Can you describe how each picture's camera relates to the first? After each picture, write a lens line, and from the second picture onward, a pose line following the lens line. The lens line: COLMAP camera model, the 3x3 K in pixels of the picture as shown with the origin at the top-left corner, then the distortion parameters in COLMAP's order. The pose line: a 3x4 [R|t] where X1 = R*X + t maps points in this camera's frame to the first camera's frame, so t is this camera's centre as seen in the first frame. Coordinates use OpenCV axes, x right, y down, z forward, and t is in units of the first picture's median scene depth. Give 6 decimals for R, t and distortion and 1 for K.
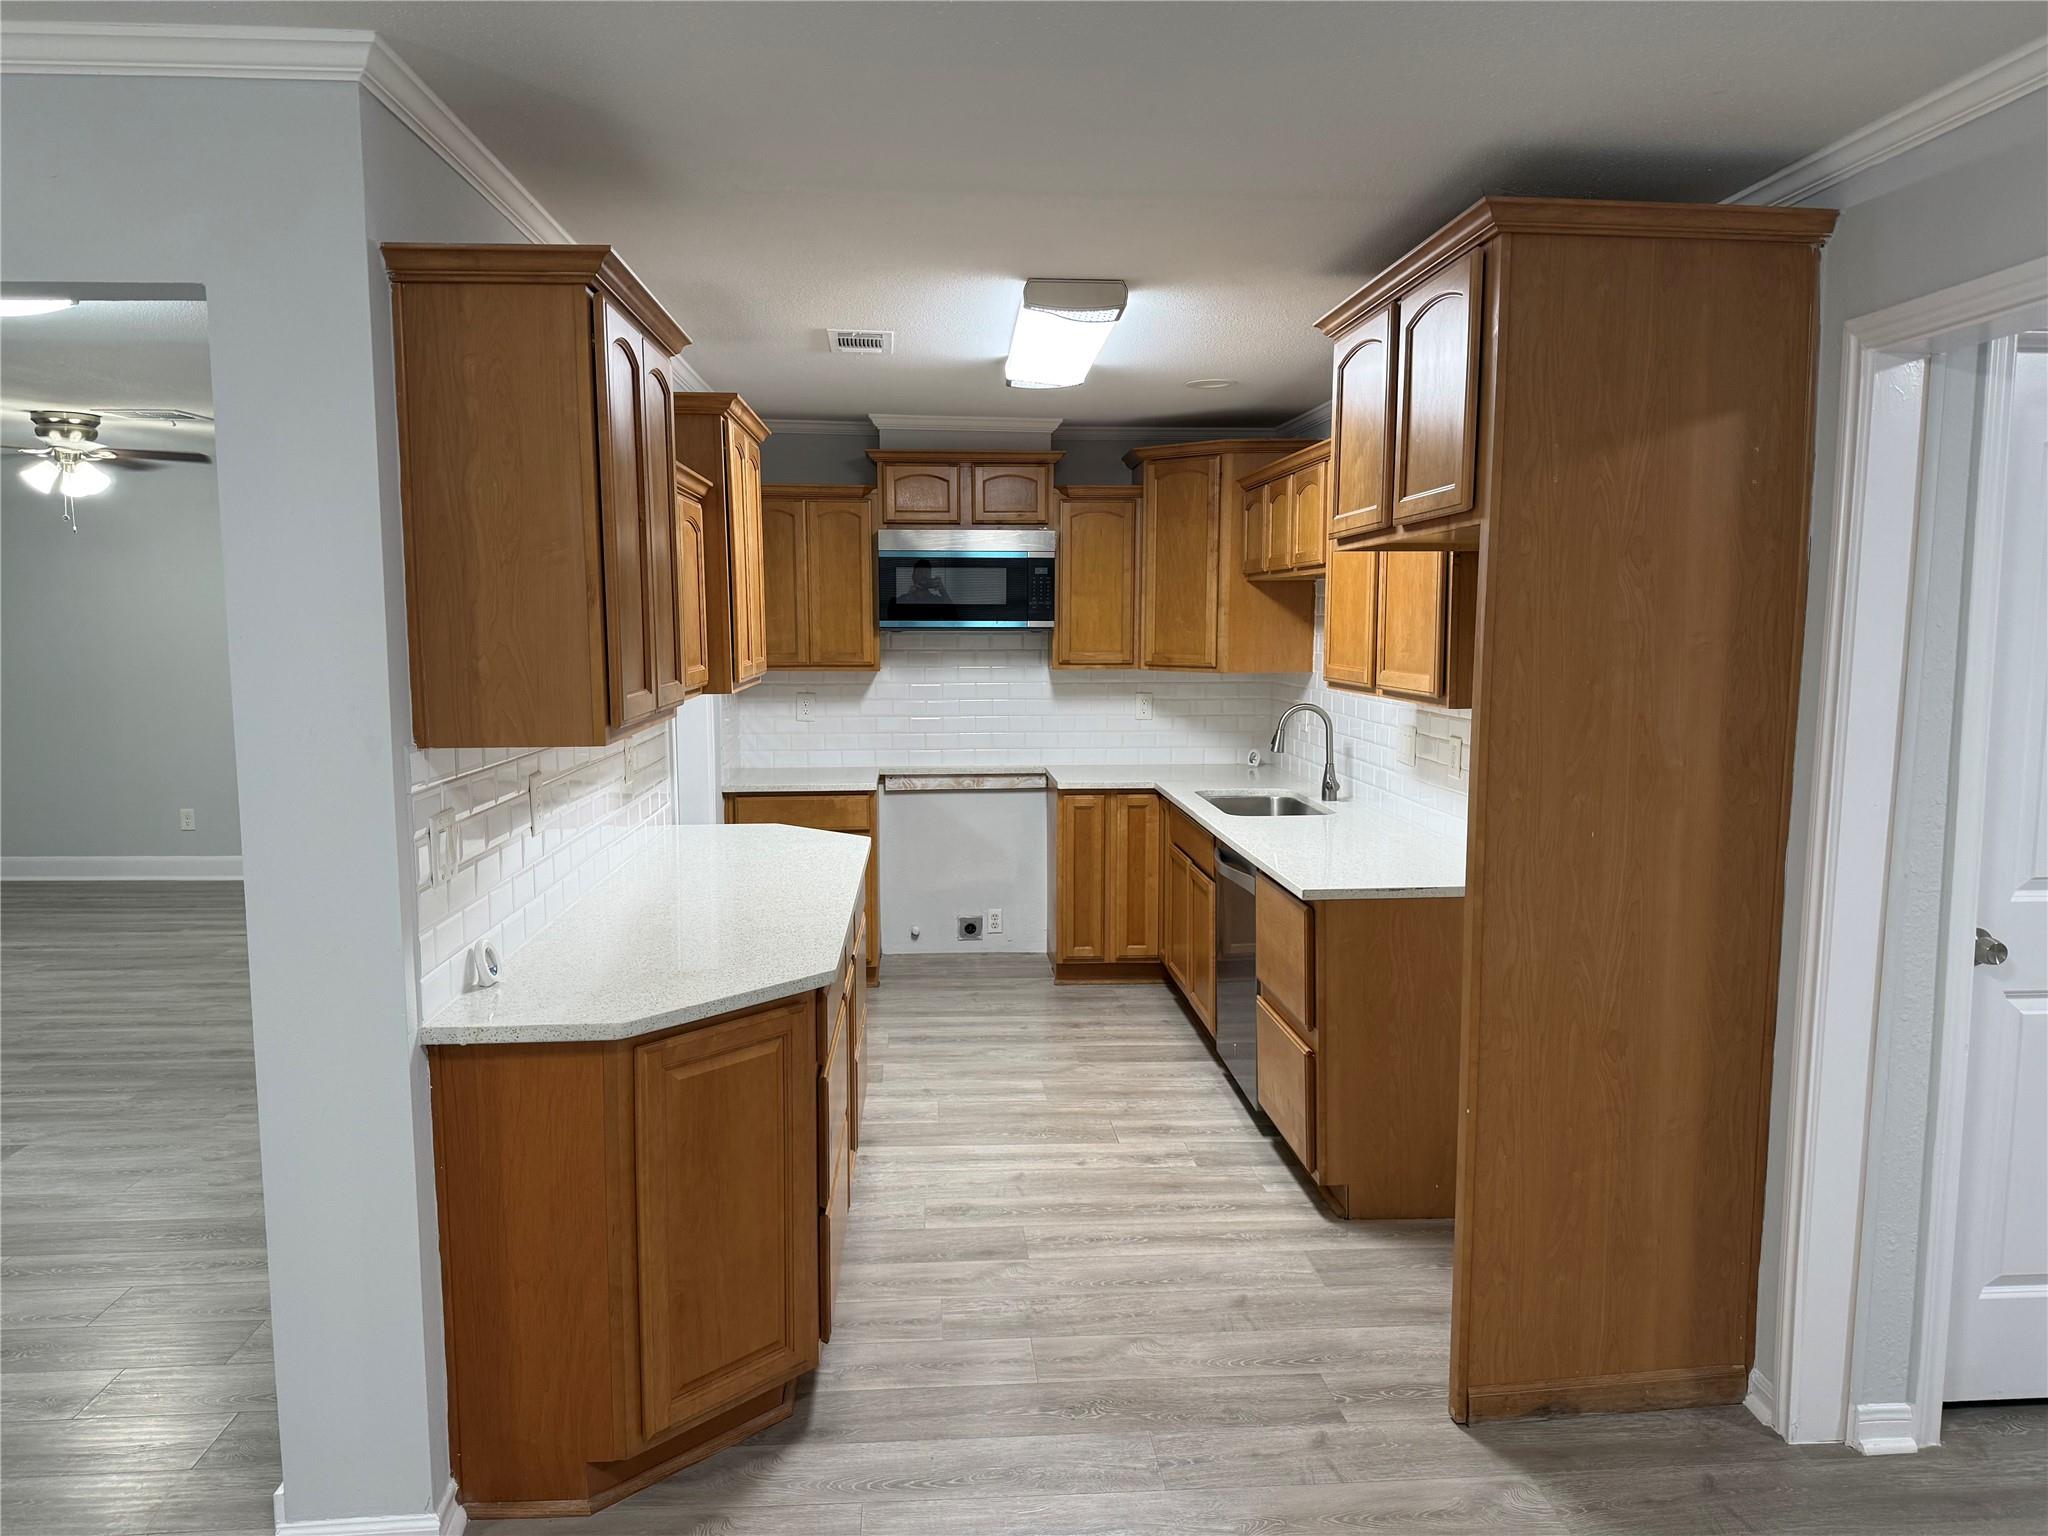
lens RADIAL K [[1455.9, 0, 1024.0], [0, 1455.9, 768.0], [0, 0, 1]] dist [0.002070, -0.006953]
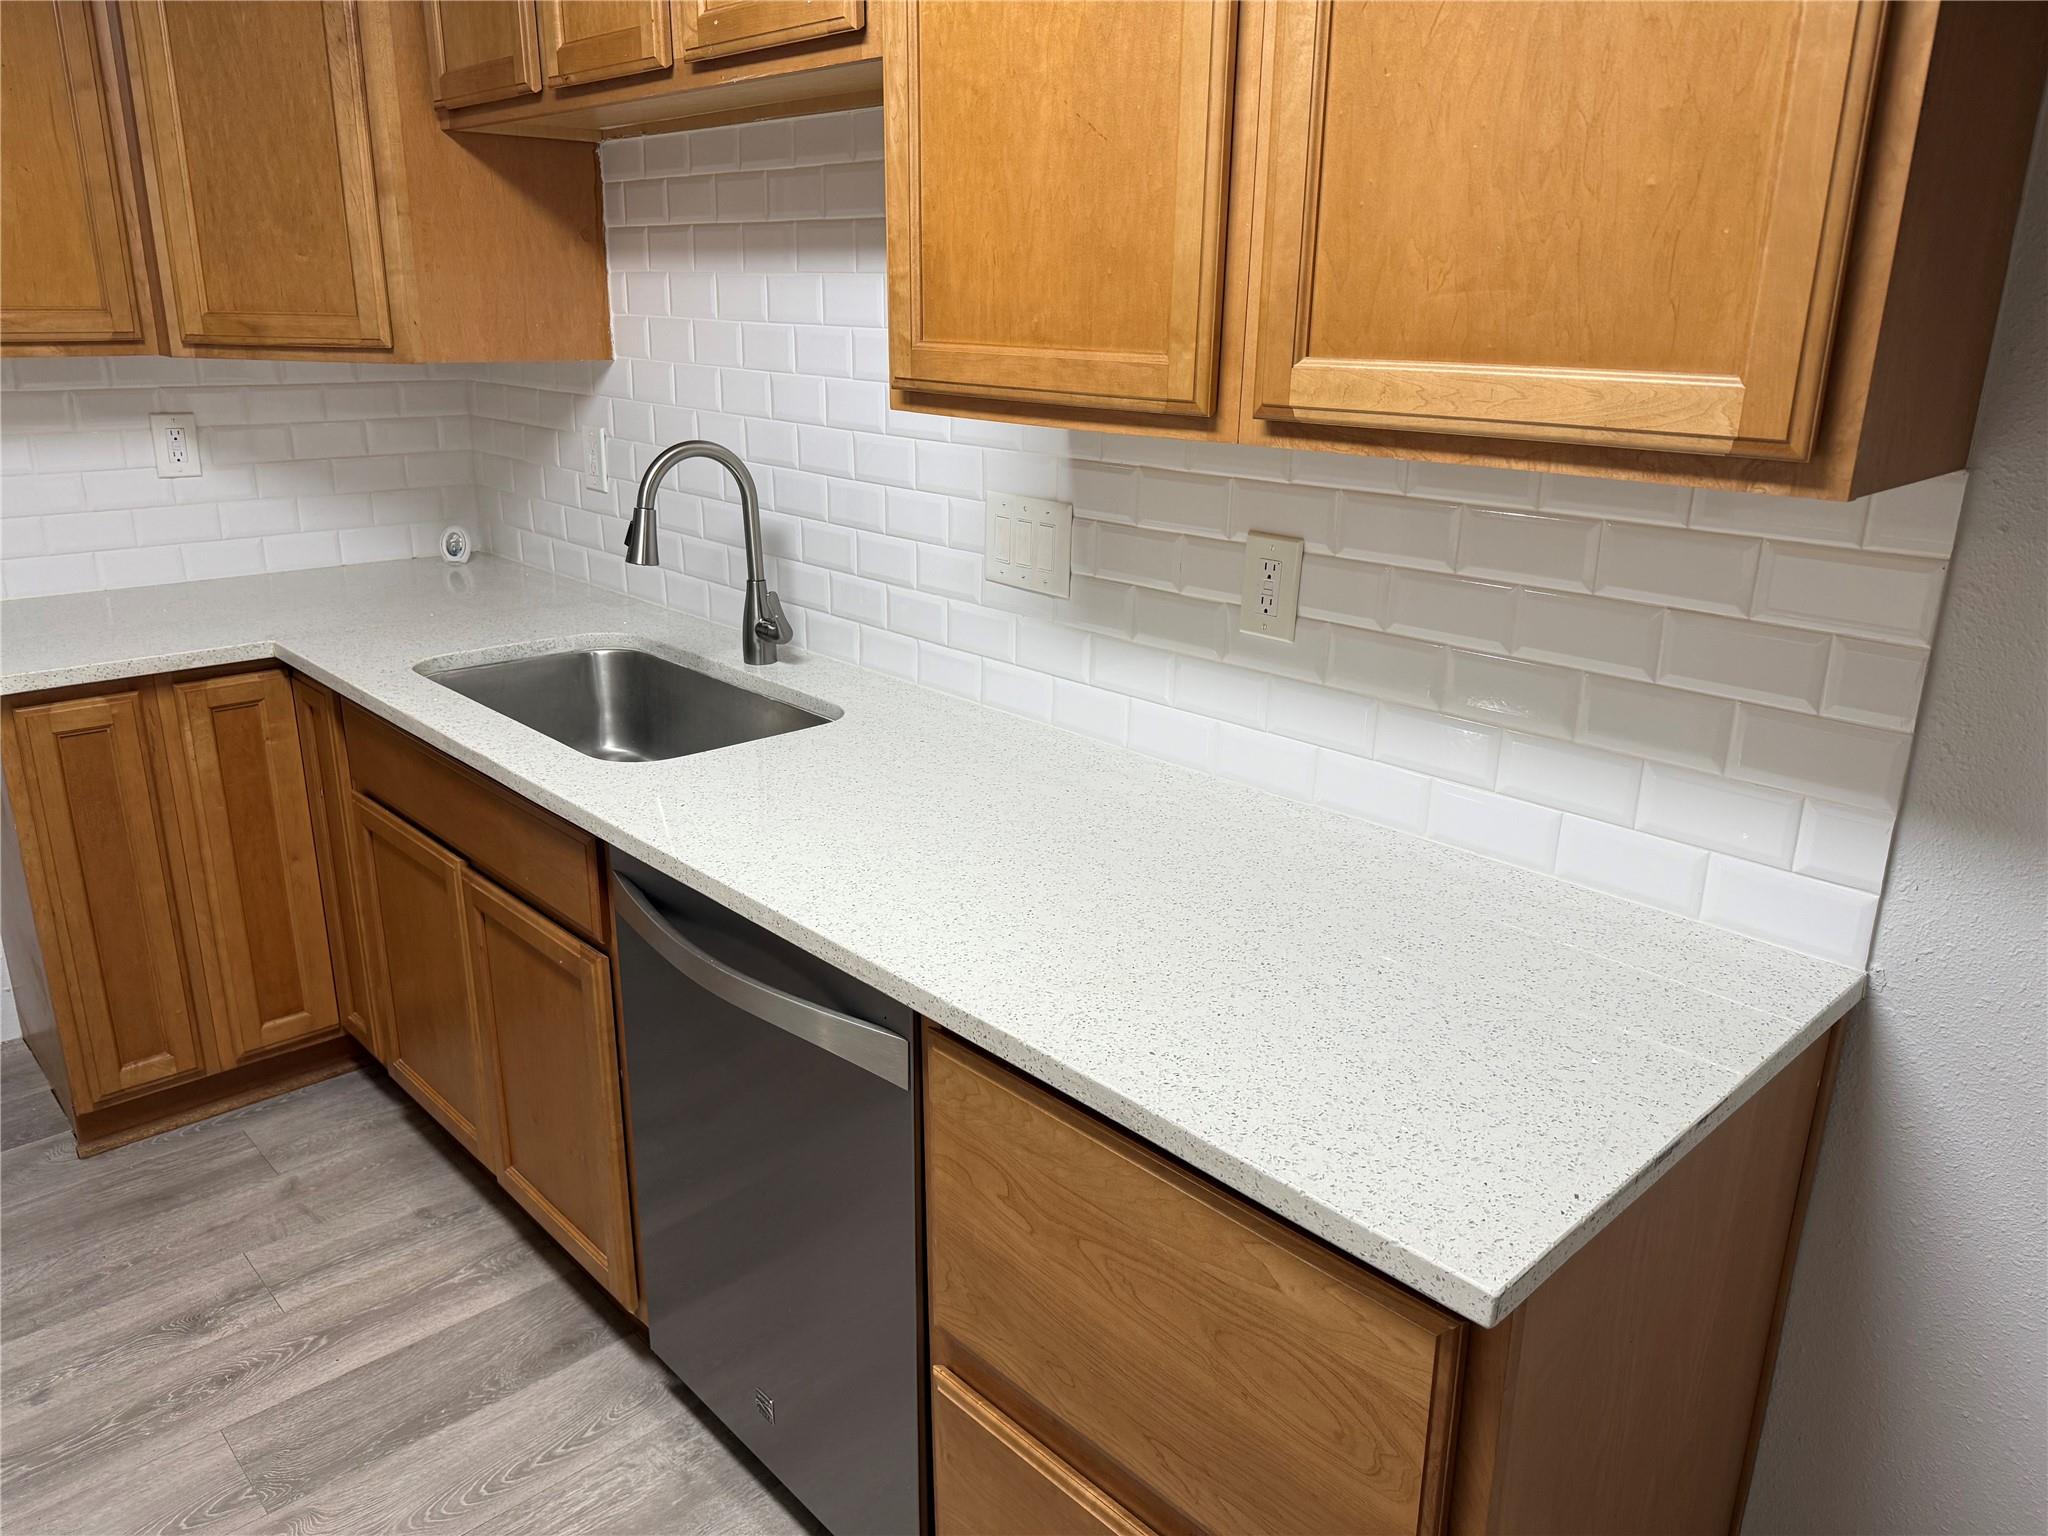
lens RADIAL K [[1455.9, 0, 1024.0], [0, 1455.9, 768.0], [0, 0, 1]] dist [0.002070, -0.006953]
pose [[0.774739, -0.180640, 0.605928, -0.001015], [0.049730, 0.972760, 0.226416, -0.037848], [-0.630323, -0.145280, 0.762618, 0.549658]]
